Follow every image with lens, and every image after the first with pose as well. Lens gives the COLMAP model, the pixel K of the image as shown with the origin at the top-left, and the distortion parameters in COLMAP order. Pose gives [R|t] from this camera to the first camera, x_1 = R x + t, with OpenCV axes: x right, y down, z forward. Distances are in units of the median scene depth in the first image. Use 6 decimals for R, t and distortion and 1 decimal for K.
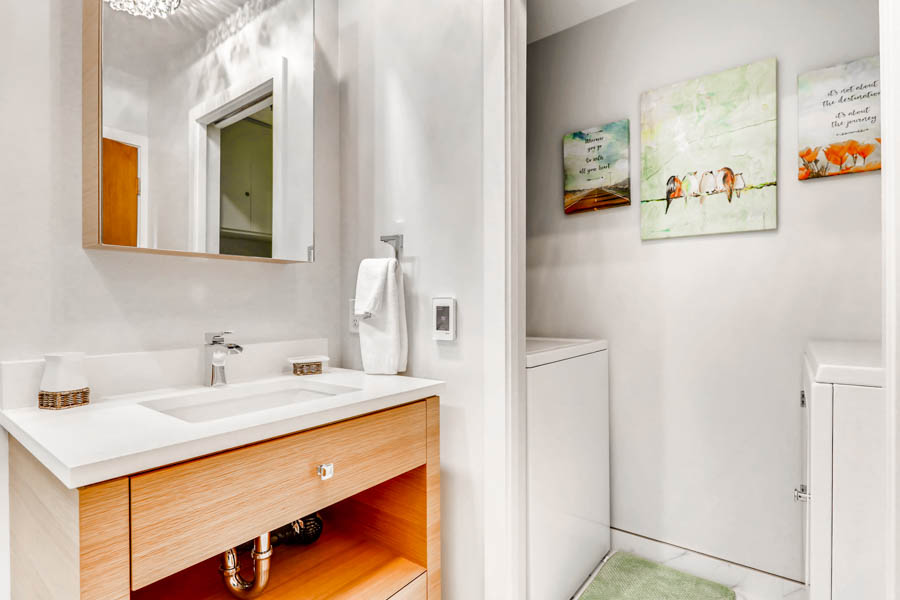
lens RADIAL K [[448.0, 0, 450.0], [0, 448.0, 300.0], [0, 0, 1]] dist [-0.002320, -0.000468]
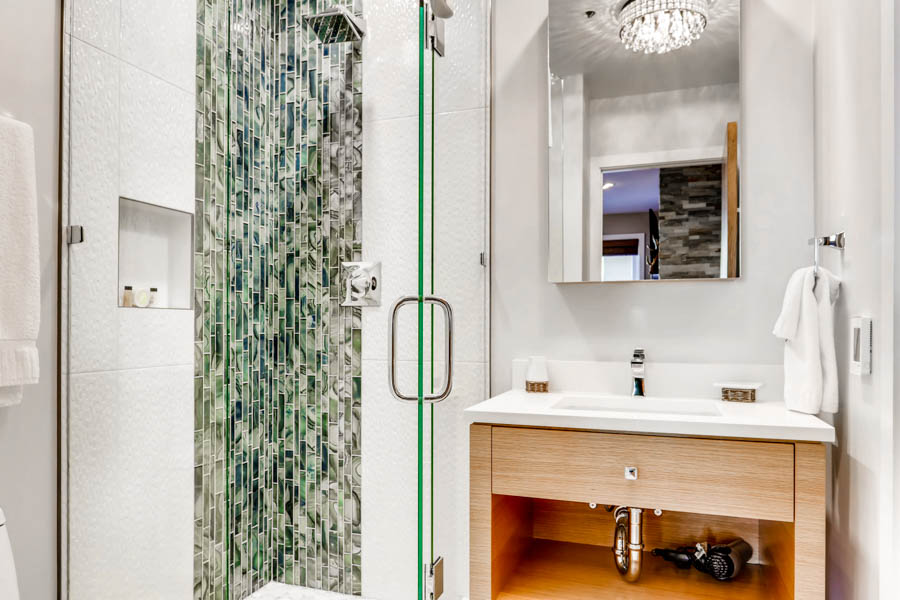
lens RADIAL K [[617.9, 0, 450.0], [0, 617.9, 300.0], [0, 0, 1]] dist [-0.001138, -0.000639]
pose [[0.313476, -0.031320, -0.949079, 0.933357], [0.008038, 0.999508, -0.030329, -0.009569], [0.949562, 0.001879, 0.313574, 0.065731]]
